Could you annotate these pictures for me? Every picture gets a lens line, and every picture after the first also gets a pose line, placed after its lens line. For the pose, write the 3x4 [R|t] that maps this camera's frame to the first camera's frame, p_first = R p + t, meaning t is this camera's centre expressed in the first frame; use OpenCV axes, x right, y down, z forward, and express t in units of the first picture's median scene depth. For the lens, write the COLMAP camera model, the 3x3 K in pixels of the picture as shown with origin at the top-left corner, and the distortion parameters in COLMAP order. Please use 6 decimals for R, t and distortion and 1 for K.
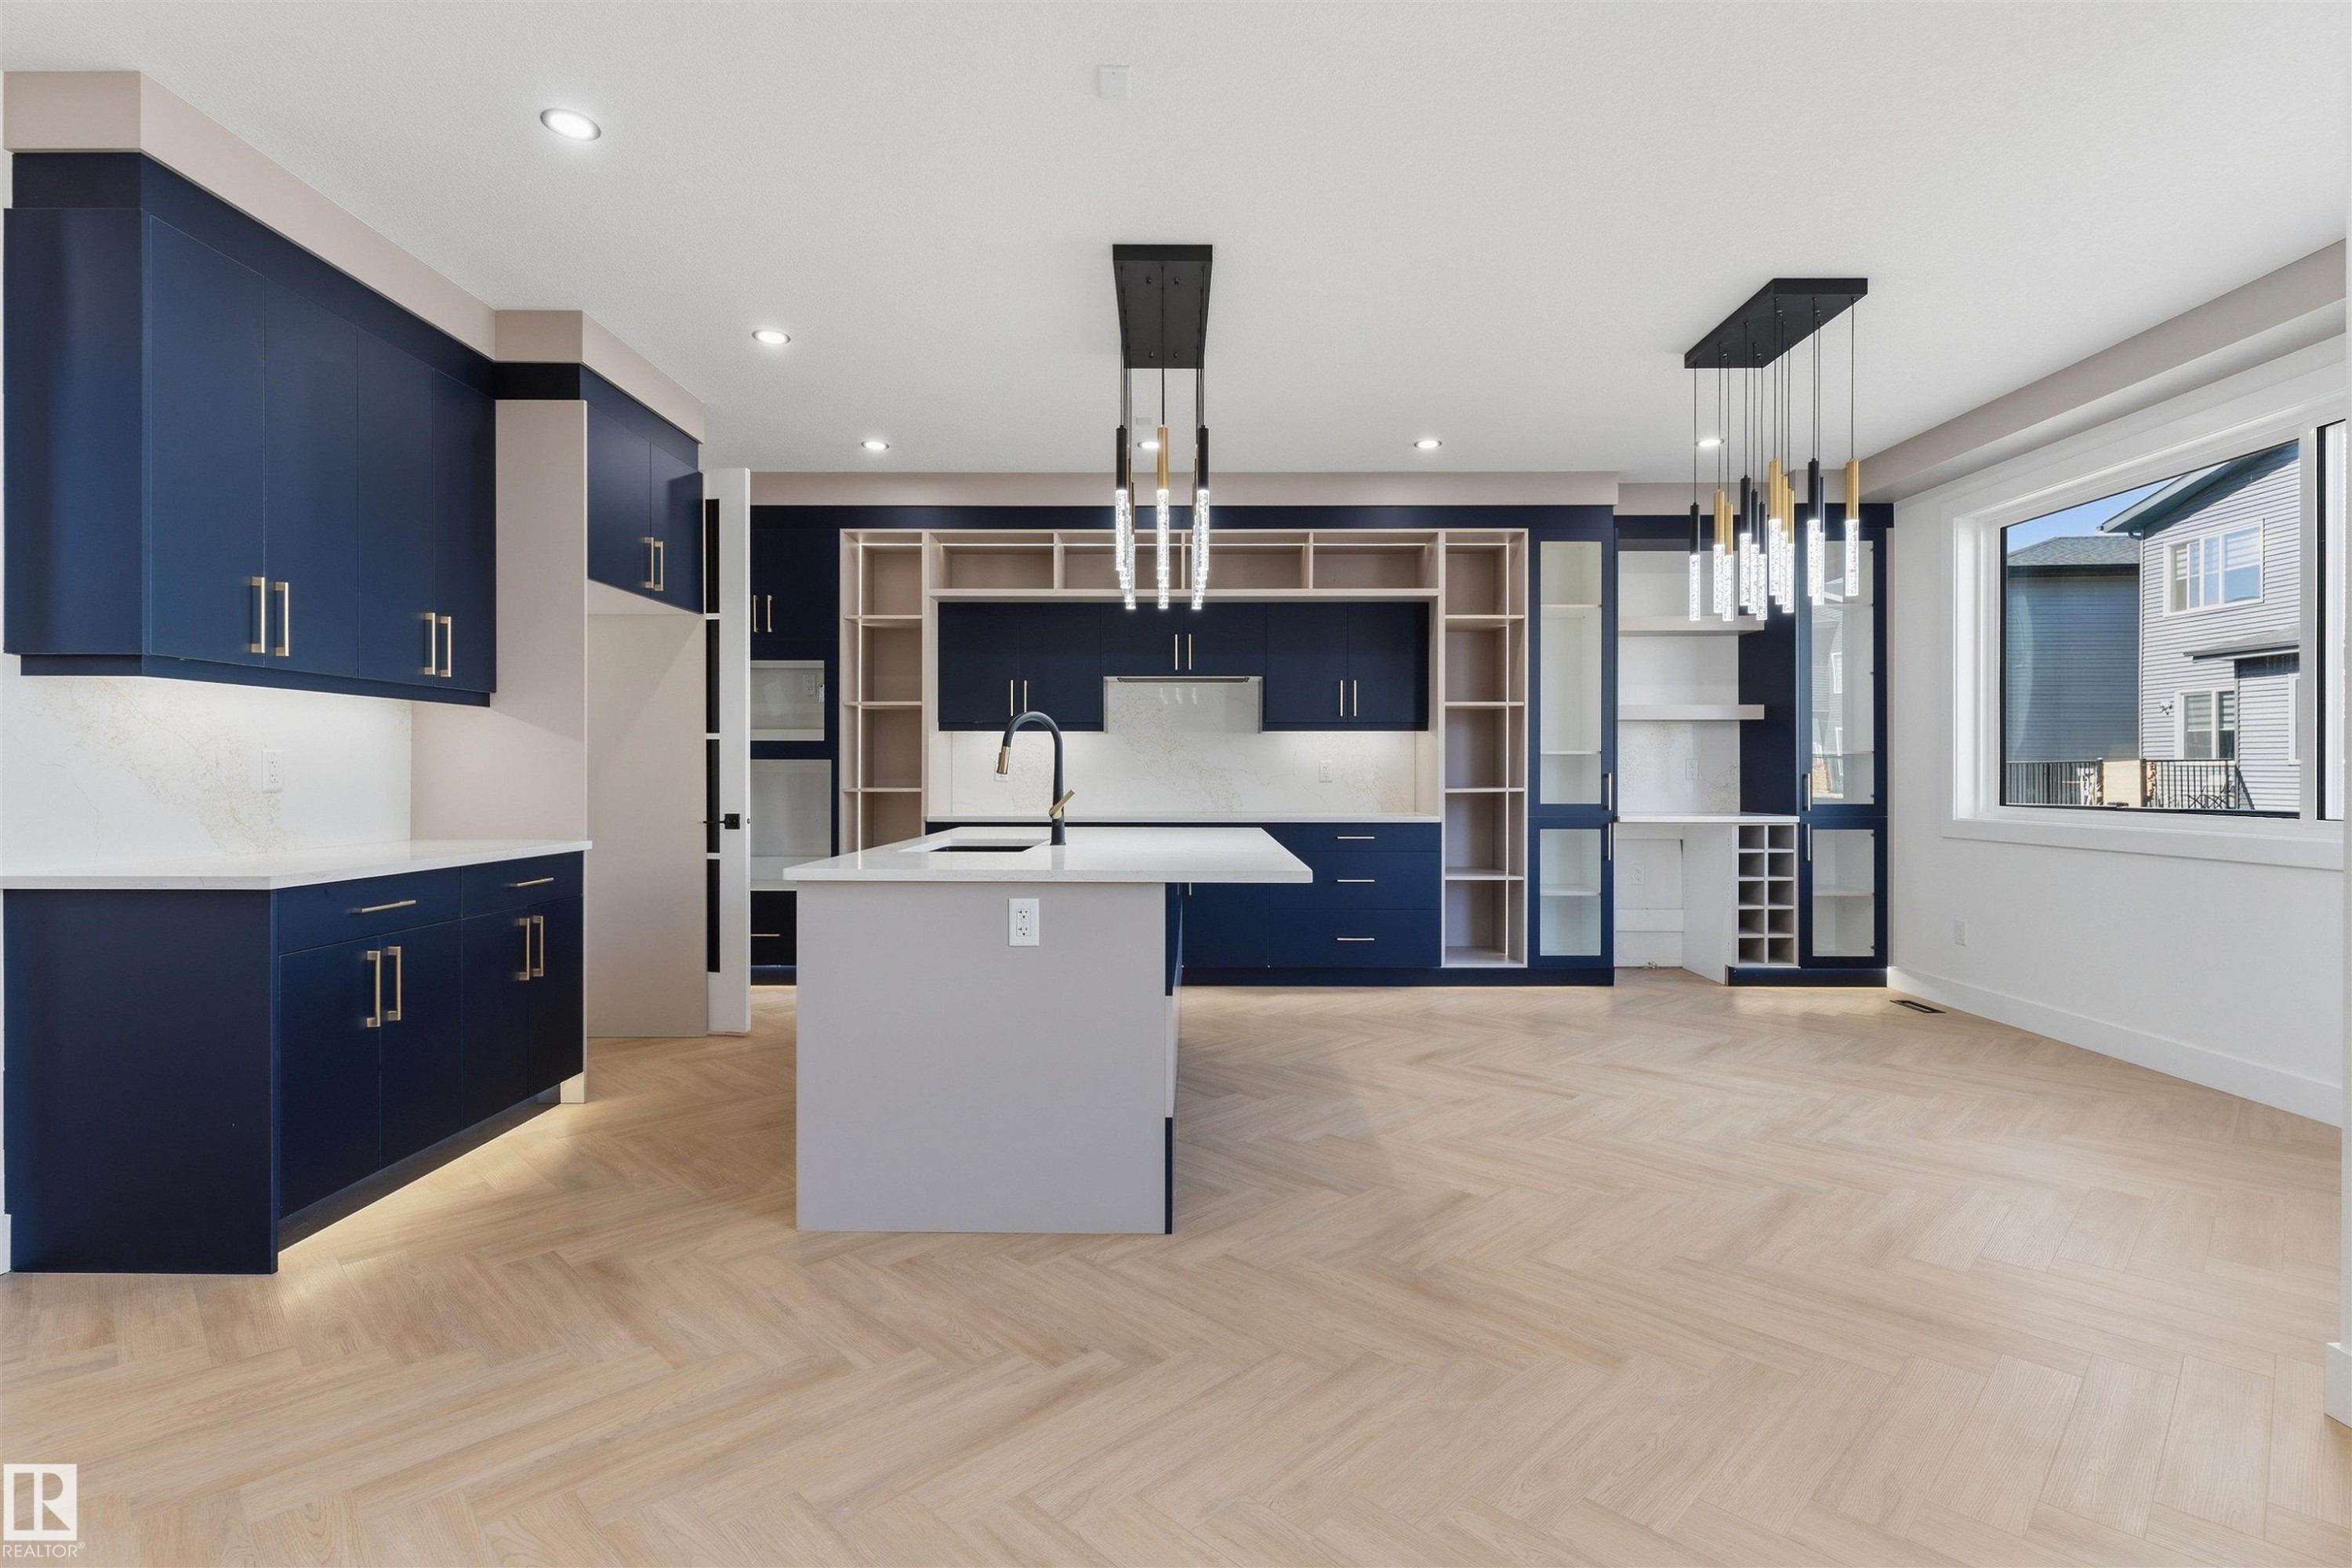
lens RADIAL K [[1114.1, 0, 1181.8], [0, 1114.1, 770.5], [0, 0, 1]] dist [-0.000949, 0.002005]
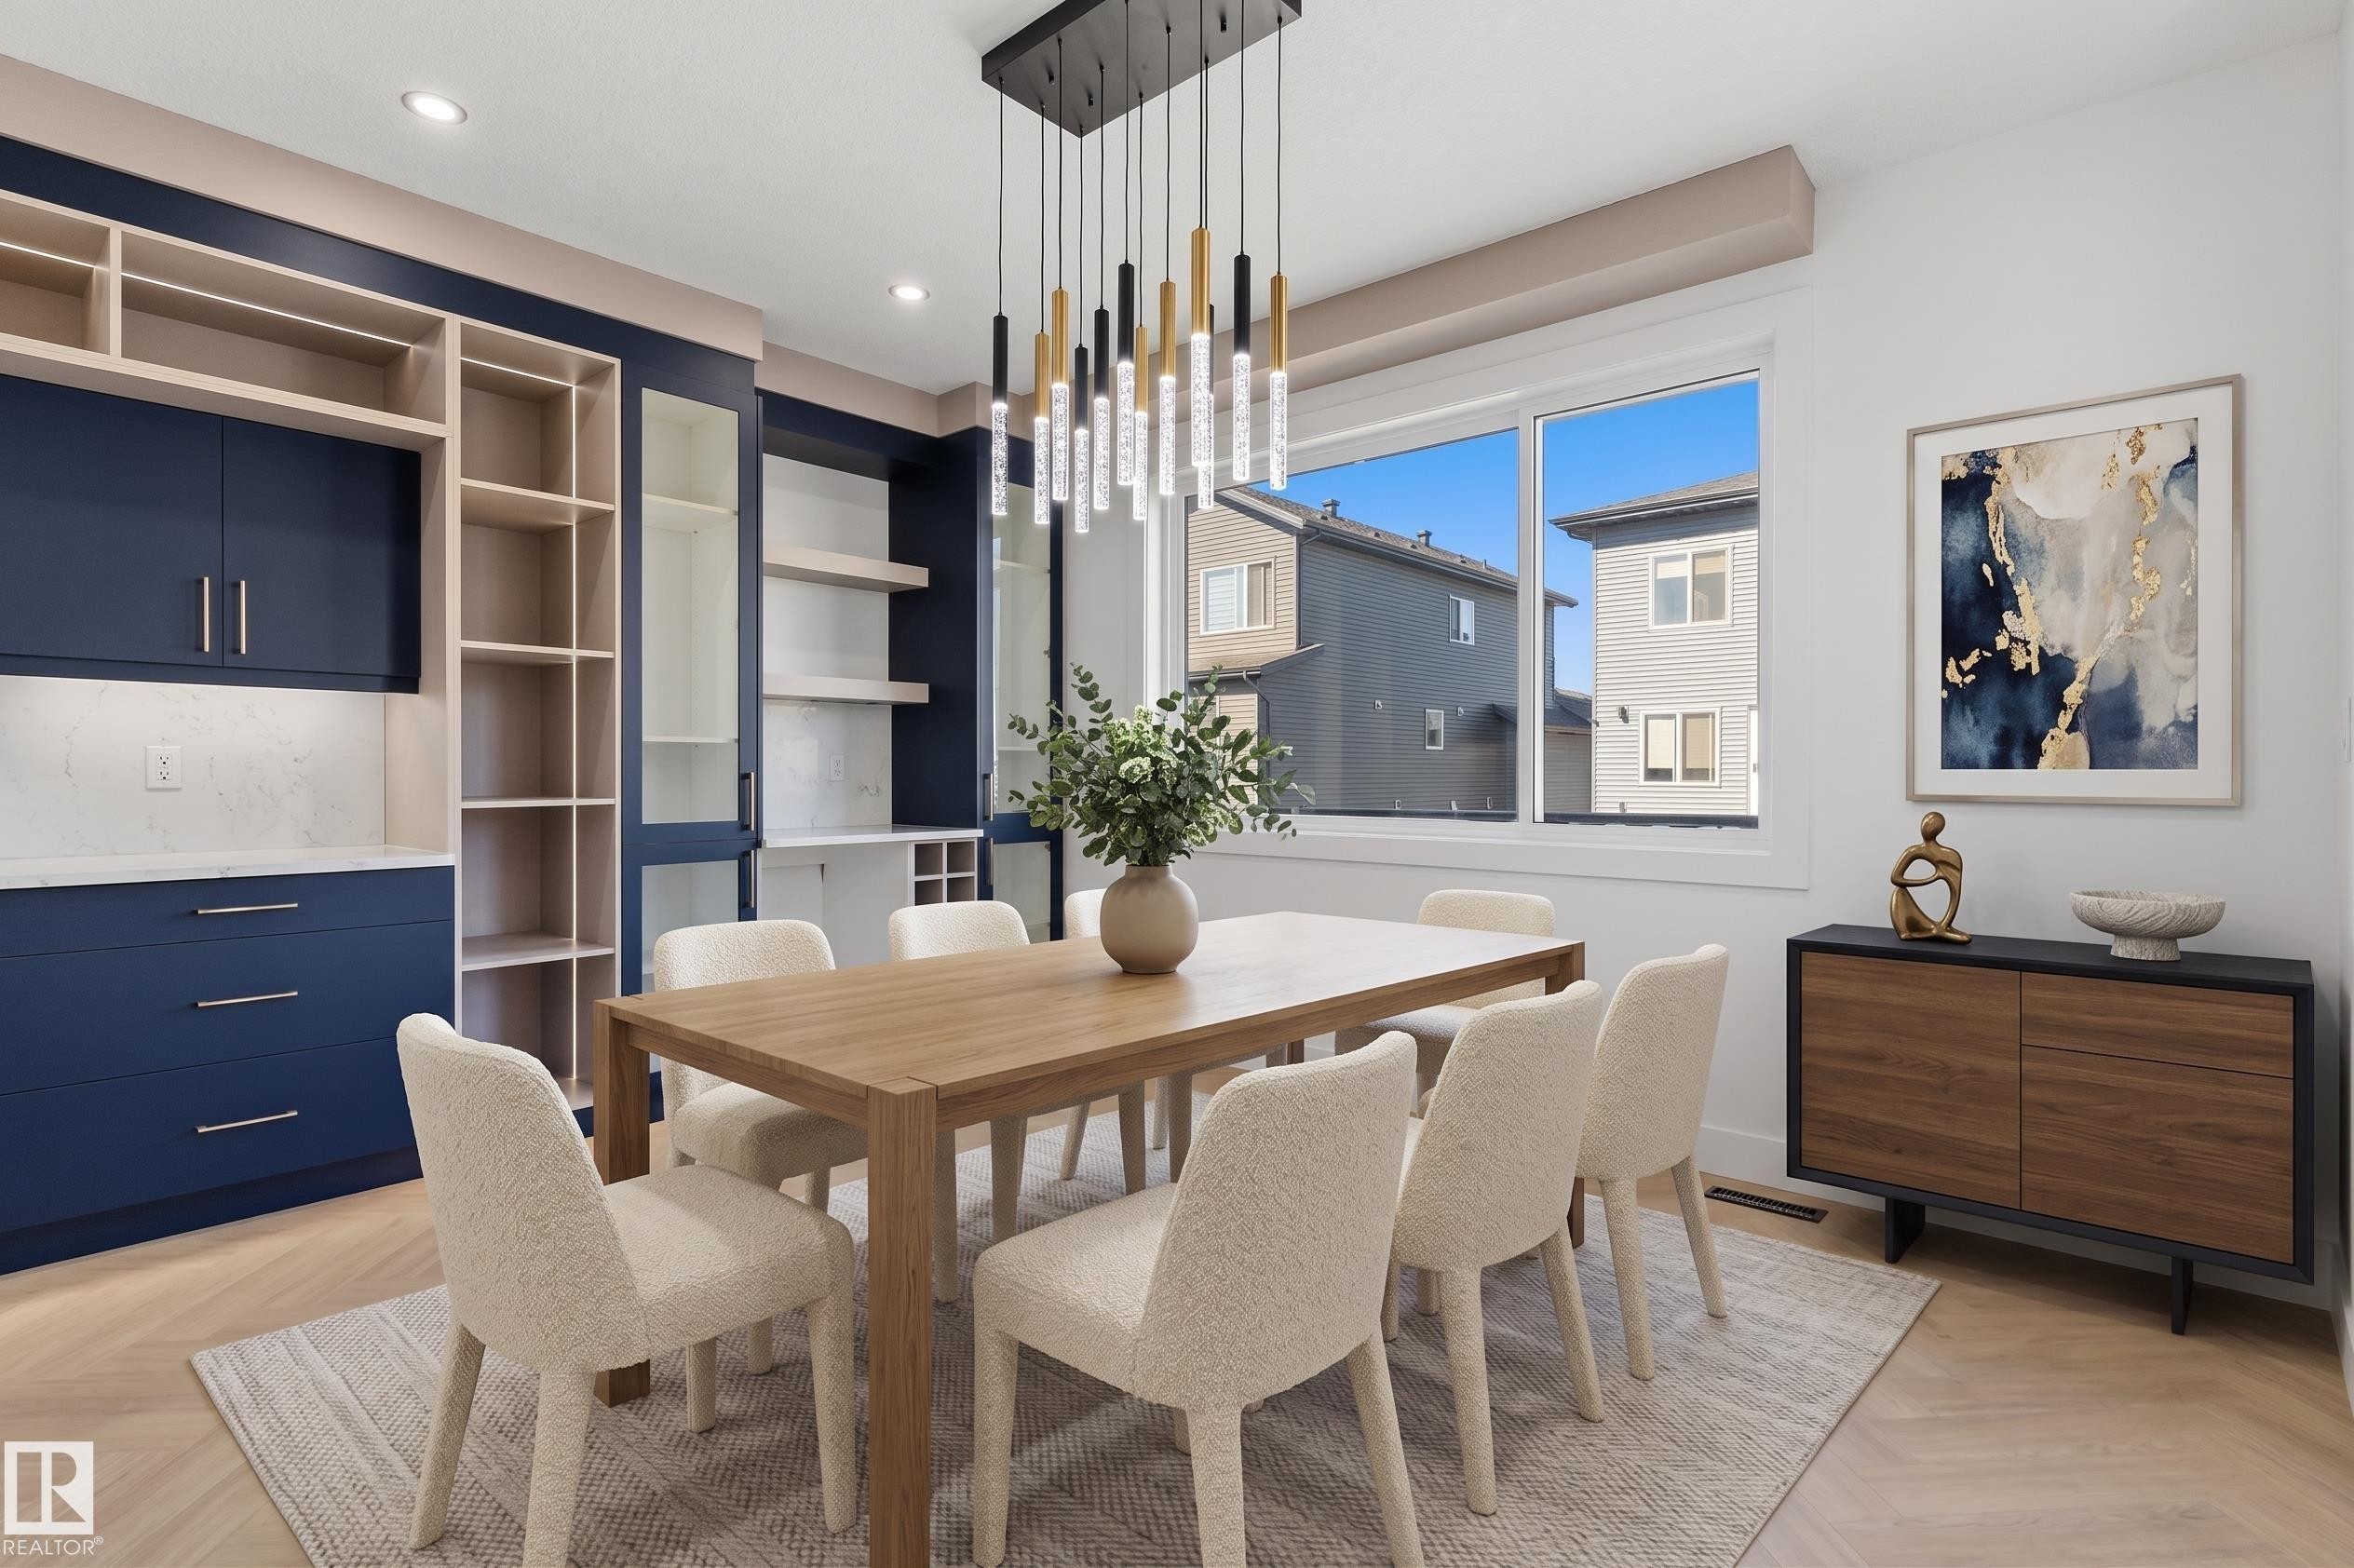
lens RADIAL K [[1115.0, 0, 1181.6], [0, 1115.0, 777.8], [0, 0, 1]] dist [-0.000949, 0.002005]
pose [[0.645499, -0.002685, 0.763756, 0.050277], [-0.001414, 0.999988, 0.004711, 0.001670], [-0.763760, -0.004121, 0.645488, 0.389356]]
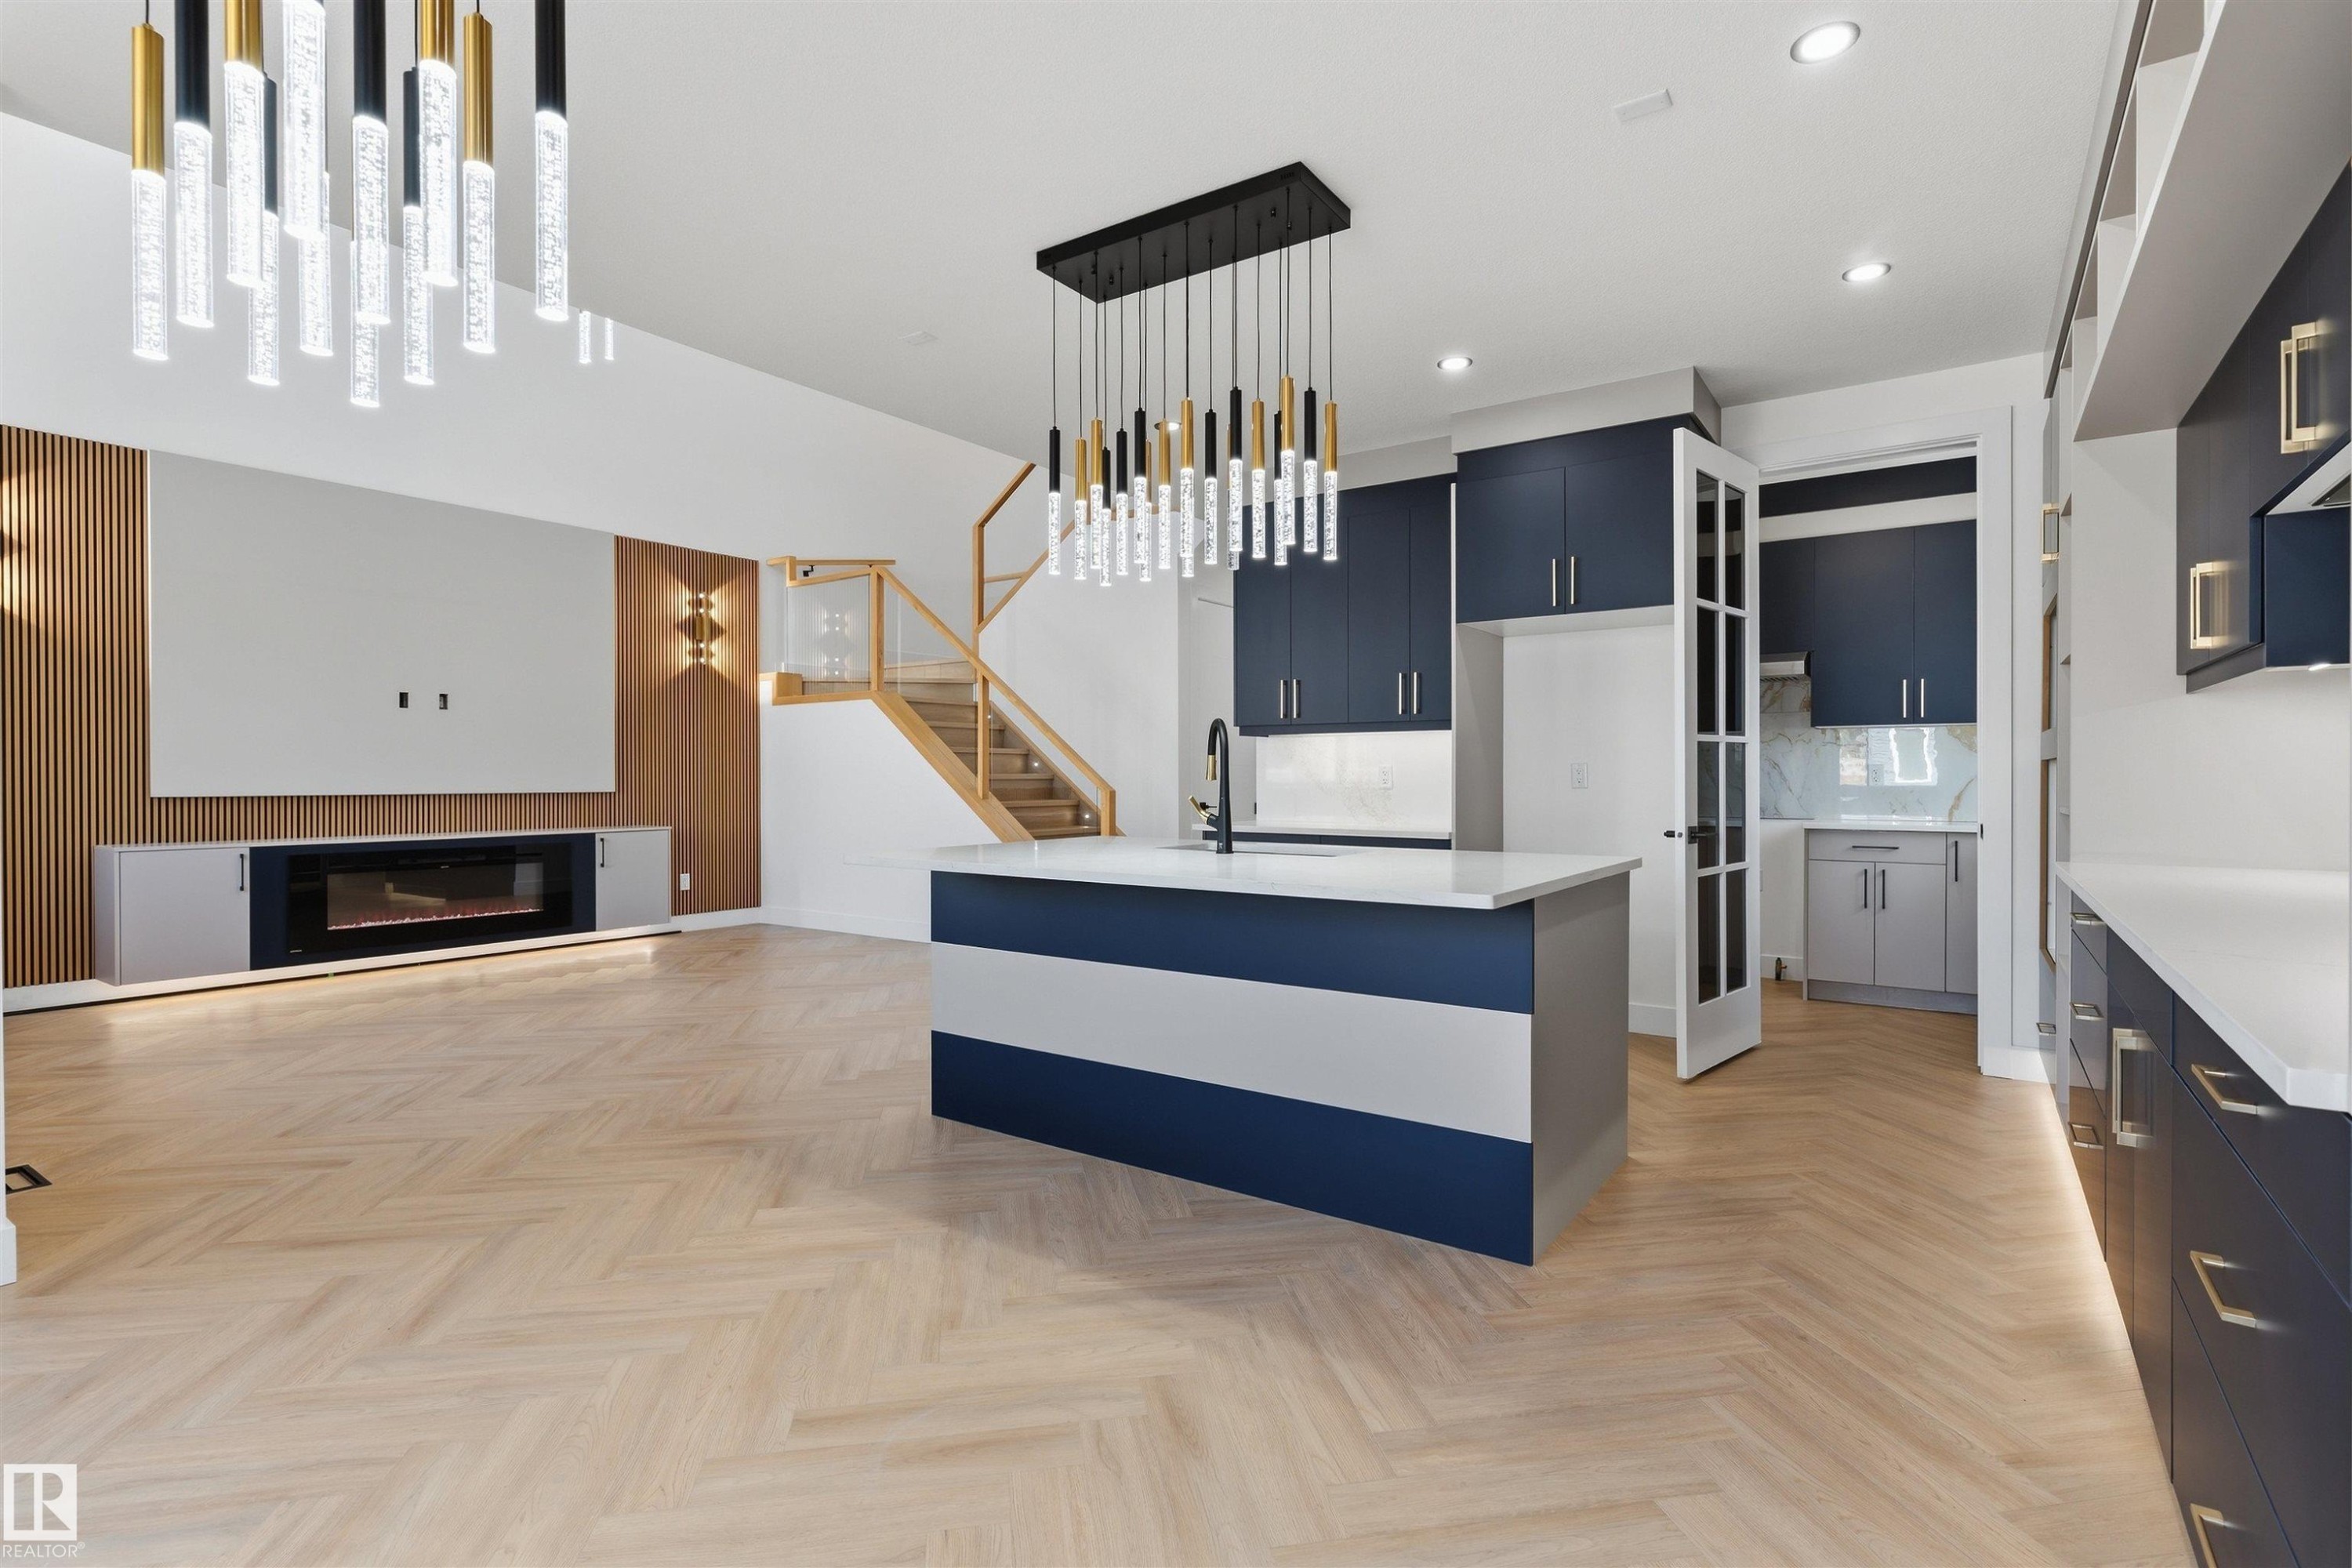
lens RADIAL K [[1114.1, 0, 1170.0], [0, 1114.1, 769.8], [0, 0, 1]] dist [-0.000949, 0.002005]
pose [[-0.570529, -0.006835, -0.821249, 0.448919], [-0.000793, 0.999969, -0.007772, 0.001229], [0.821277, -0.003783, -0.570517, 0.954614]]
